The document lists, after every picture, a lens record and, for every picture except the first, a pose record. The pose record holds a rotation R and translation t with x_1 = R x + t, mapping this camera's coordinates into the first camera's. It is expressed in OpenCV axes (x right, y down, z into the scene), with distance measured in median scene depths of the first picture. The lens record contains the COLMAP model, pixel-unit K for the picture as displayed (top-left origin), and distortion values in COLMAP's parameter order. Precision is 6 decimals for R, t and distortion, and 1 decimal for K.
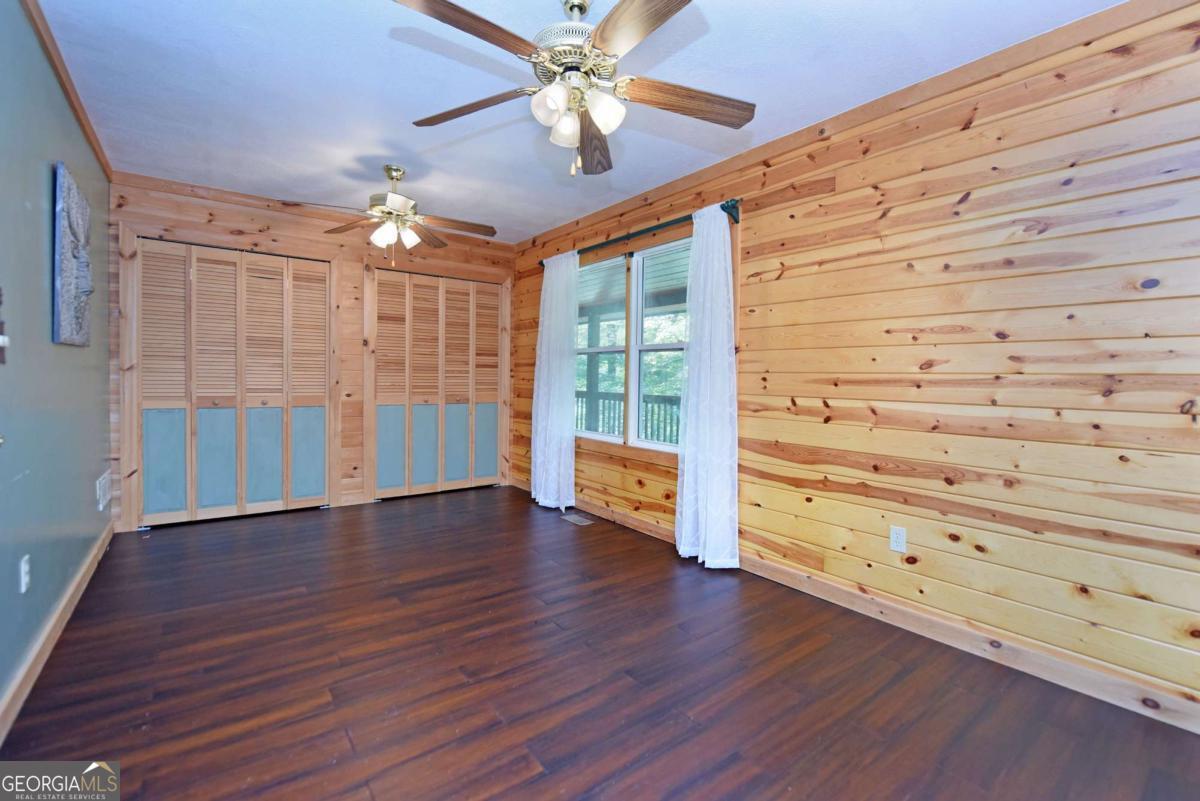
lens RADIAL K [[517.7, 0, 606.2], [0, 517.7, 397.0], [0, 0, 1]] dist [-0.016096, -0.000614]
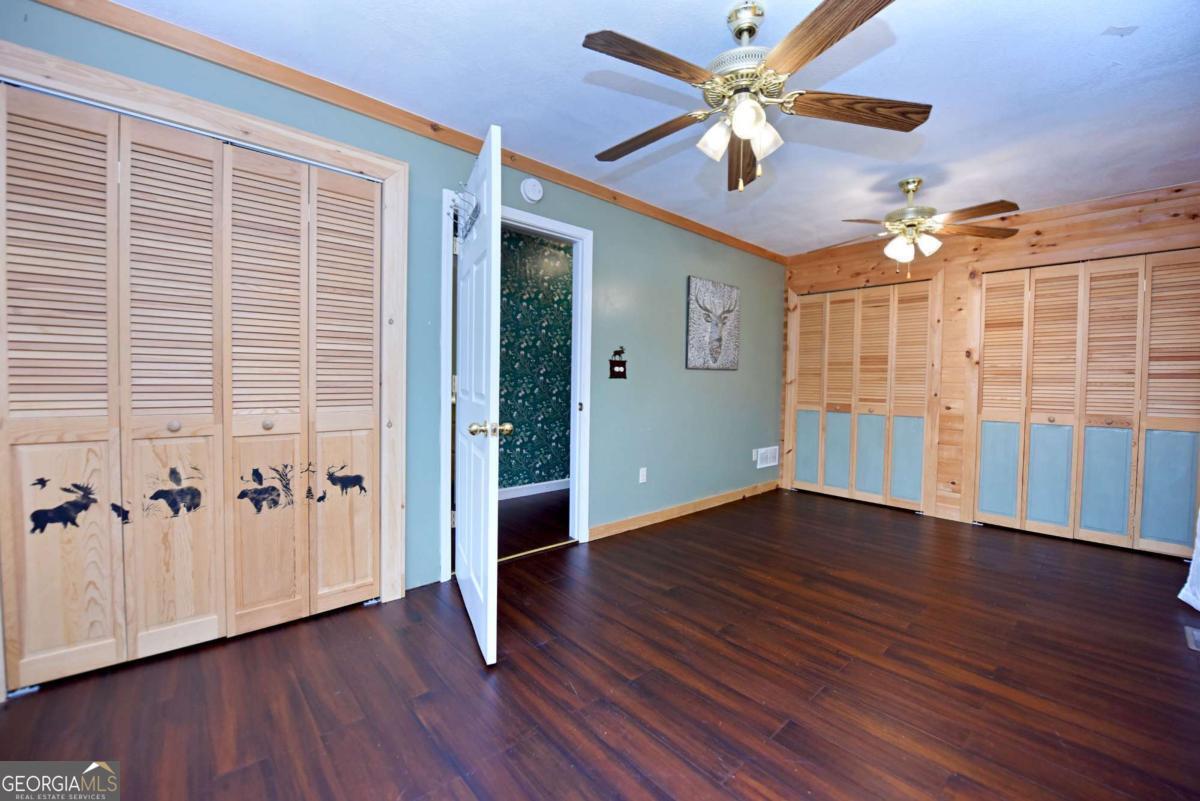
lens RADIAL K [[479.0, 0, 608.5], [0, 479.0, 396.8], [0, 0, 1]] dist [-0.015931, -0.001728]
pose [[0.079813, 0.018090, -0.996646, 0.444829], [-0.051986, 0.998550, 0.013962, -0.004570], [0.995453, 0.050697, 0.080637, 0.335131]]
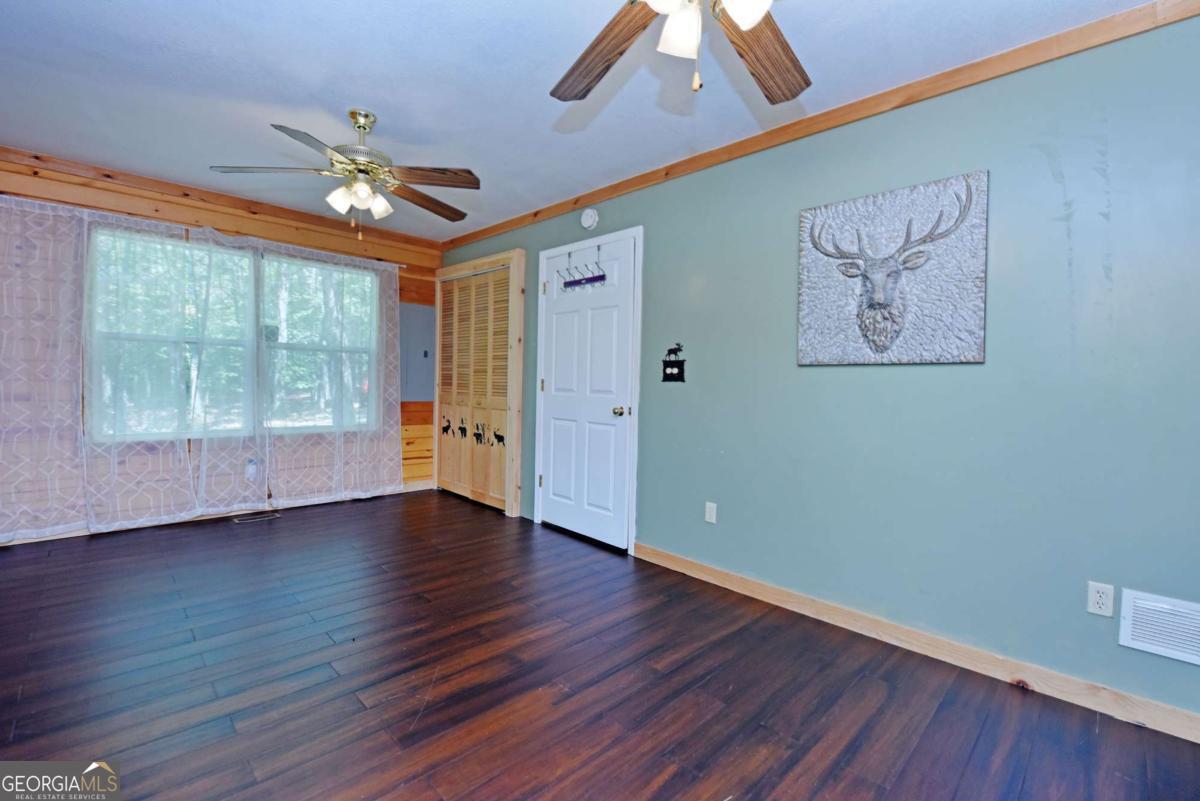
lens RADIAL K [[517.7, 0, 601.1], [0, 517.7, 397.7], [0, 0, 1]] dist [-0.016096, -0.000614]
pose [[-0.991493, -0.038007, -0.124491, -0.297042], [-0.046444, 0.996765, 0.065586, -0.054474], [0.121595, 0.070810, -0.990051, 1.295310]]
